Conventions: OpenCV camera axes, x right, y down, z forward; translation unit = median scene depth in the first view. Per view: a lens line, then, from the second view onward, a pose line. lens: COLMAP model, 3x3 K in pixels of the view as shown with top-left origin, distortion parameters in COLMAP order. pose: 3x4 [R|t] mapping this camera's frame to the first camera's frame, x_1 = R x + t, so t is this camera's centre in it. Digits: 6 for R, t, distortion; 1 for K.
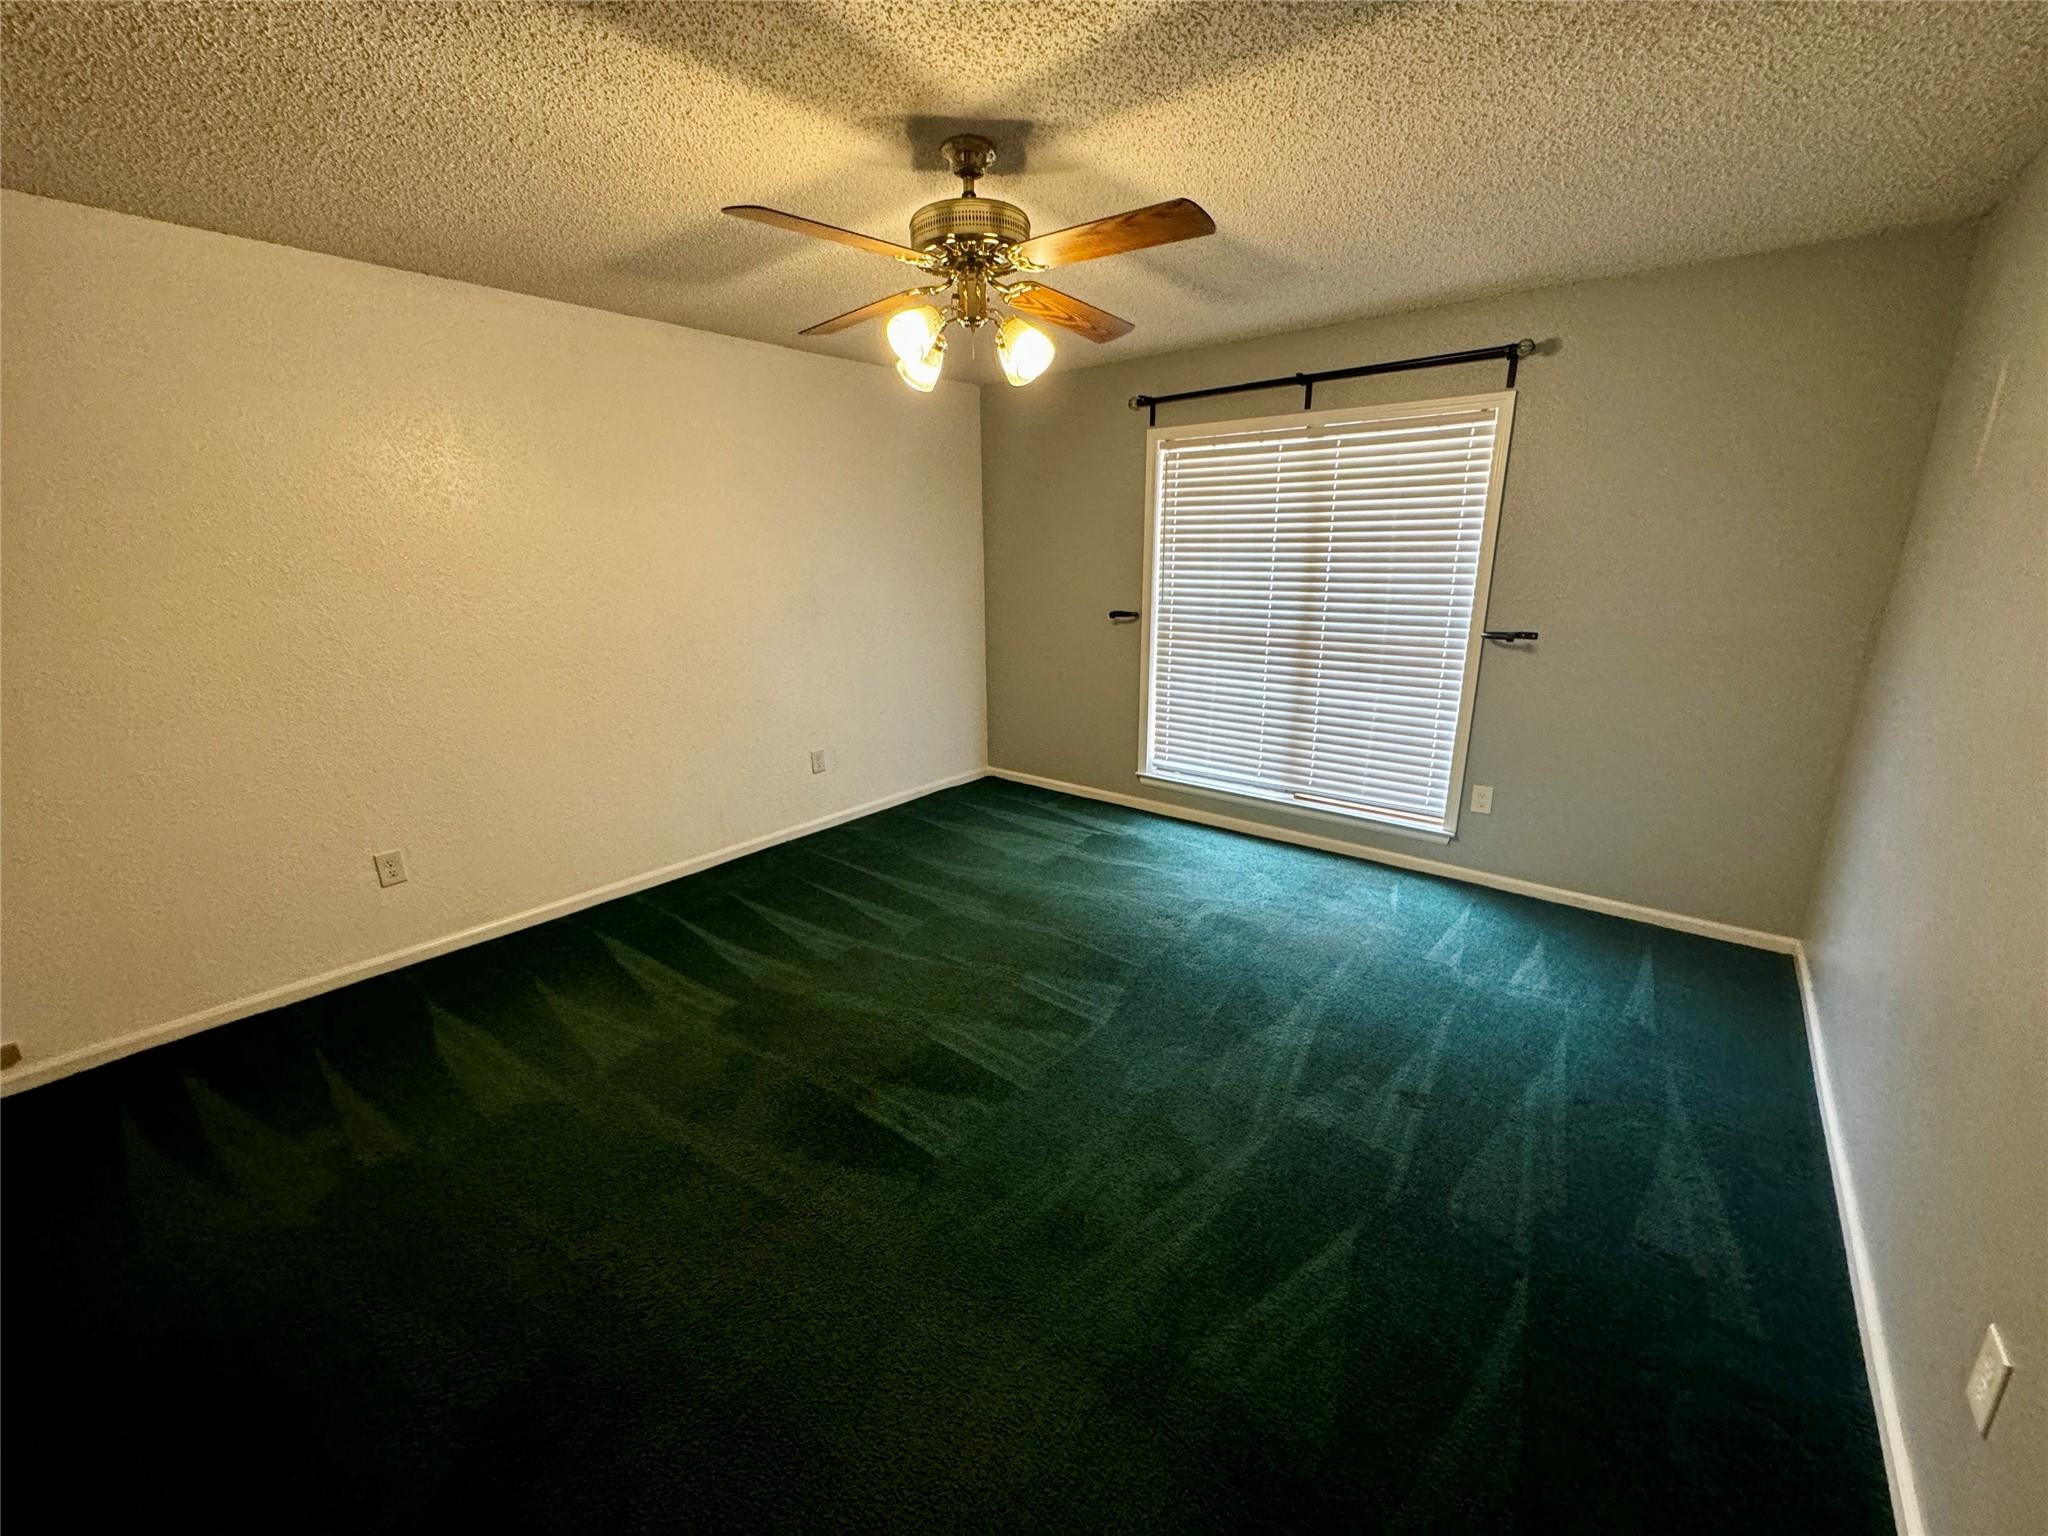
lens RADIAL K [[817.3, 0, 1021.4], [0, 817.3, 758.8], [0, 0, 1]] dist [-0.001137, 0.000483]
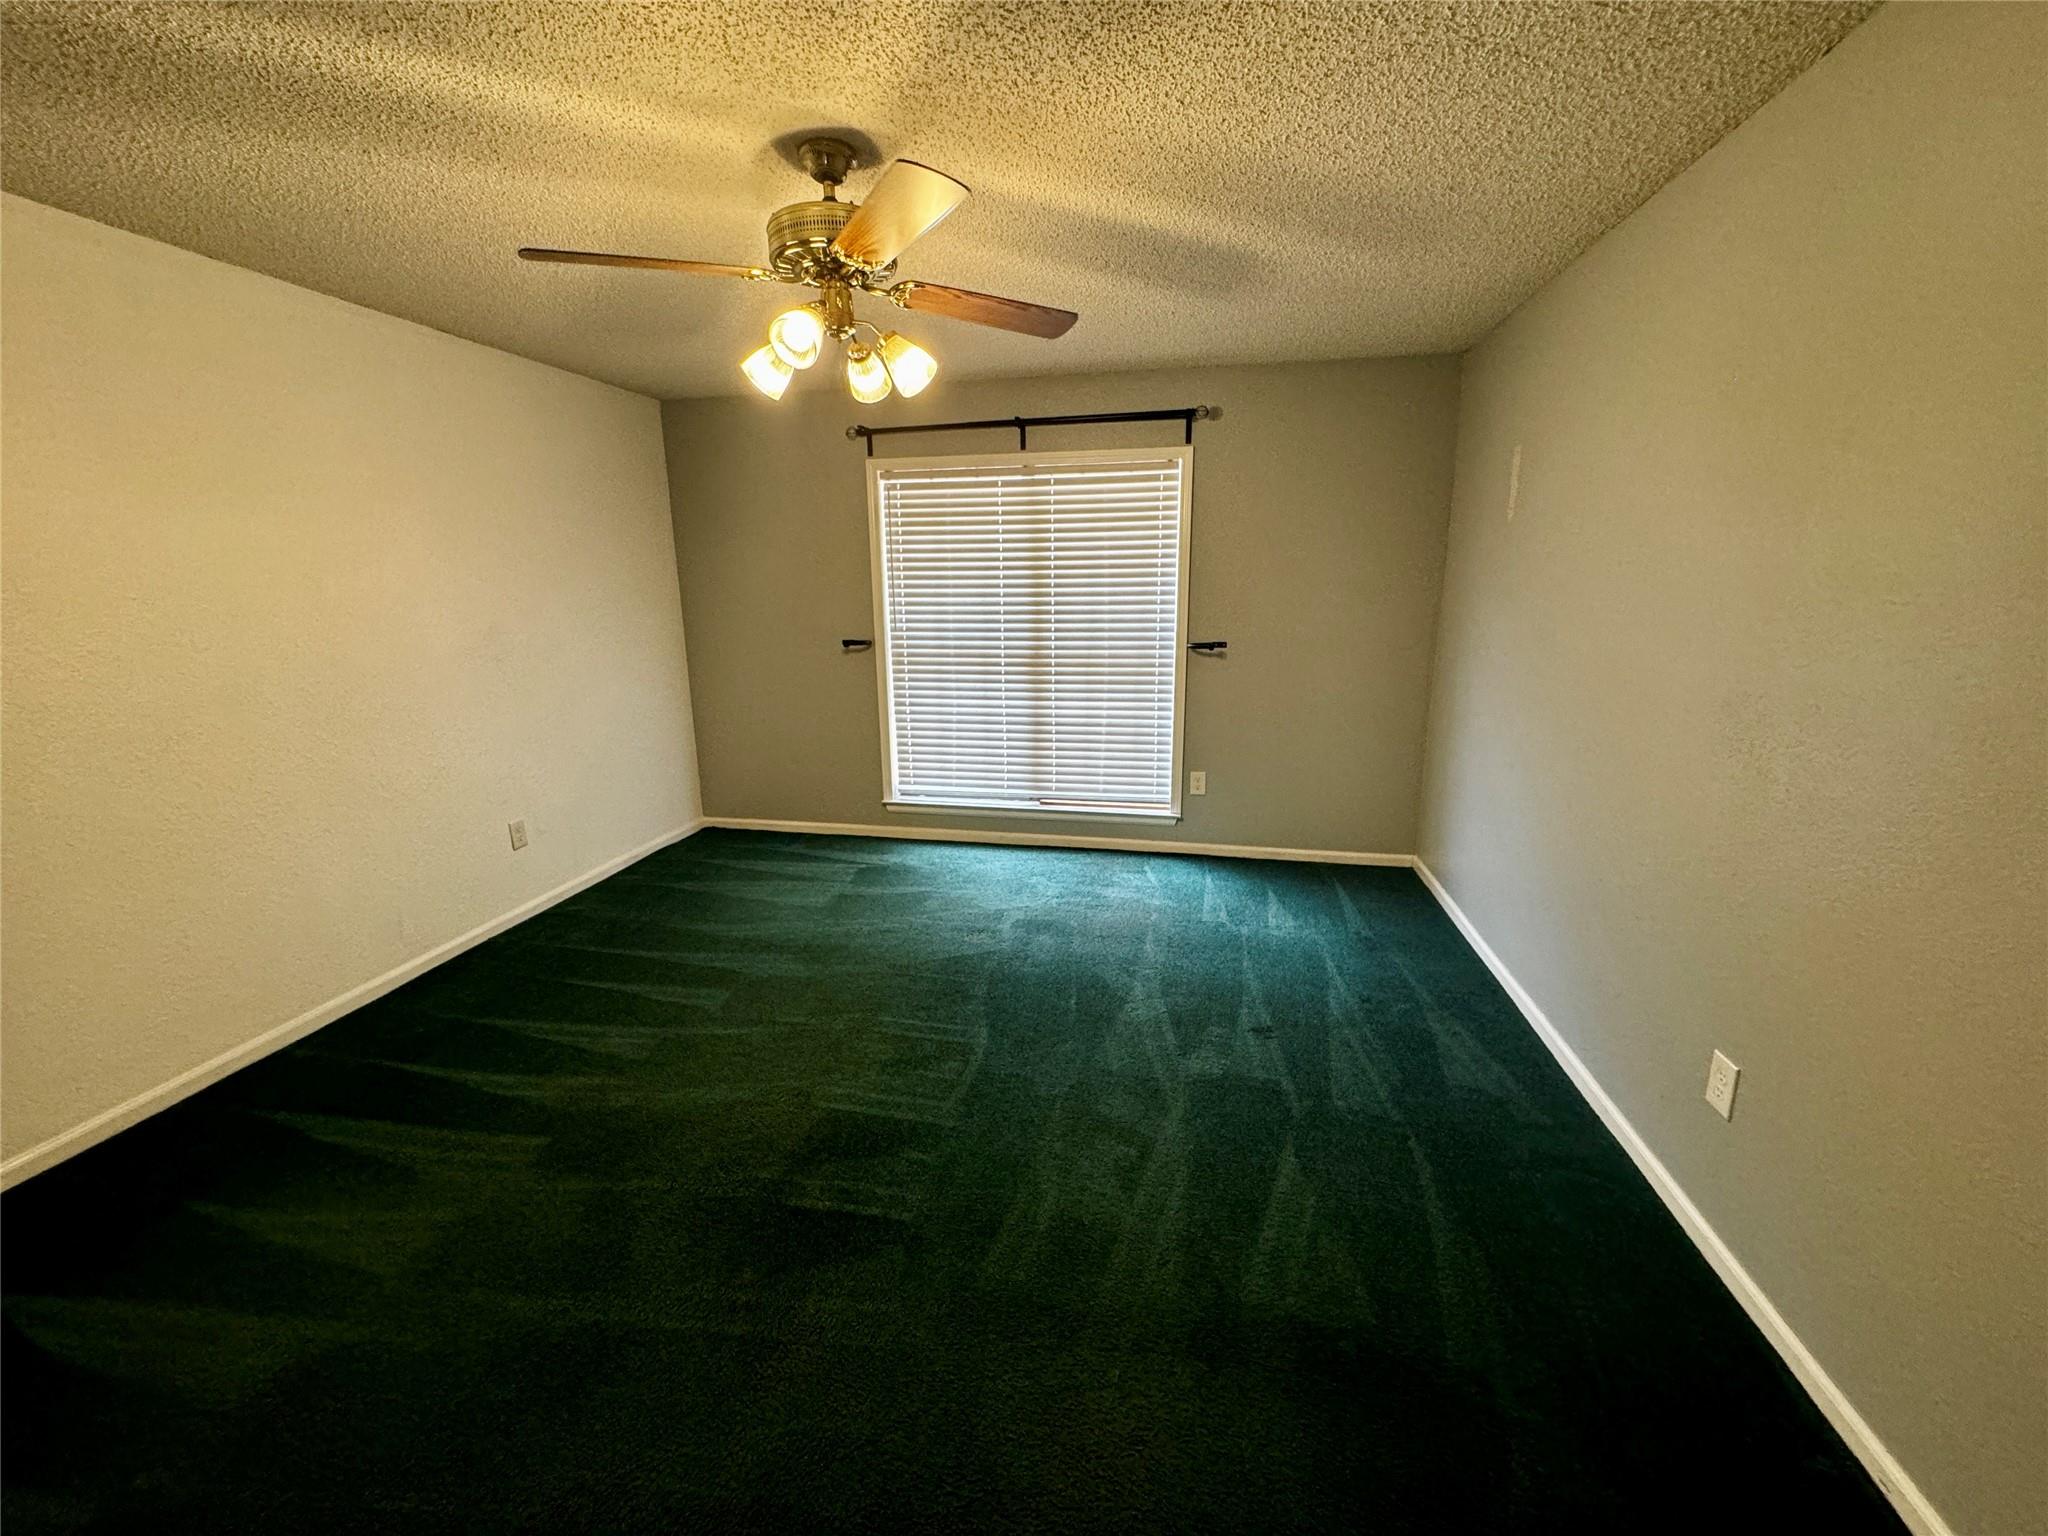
lens RADIAL K [[817.3, 0, 1015.3], [0, 817.3, 760.5], [0, 0, 1]] dist [-0.001137, 0.000483]
pose [[0.886609, -0.102543, 0.451009, -0.236599], [0.120316, 0.992677, -0.010822, -0.002381], [-0.446597, 0.063859, 0.892454, 0.058861]]
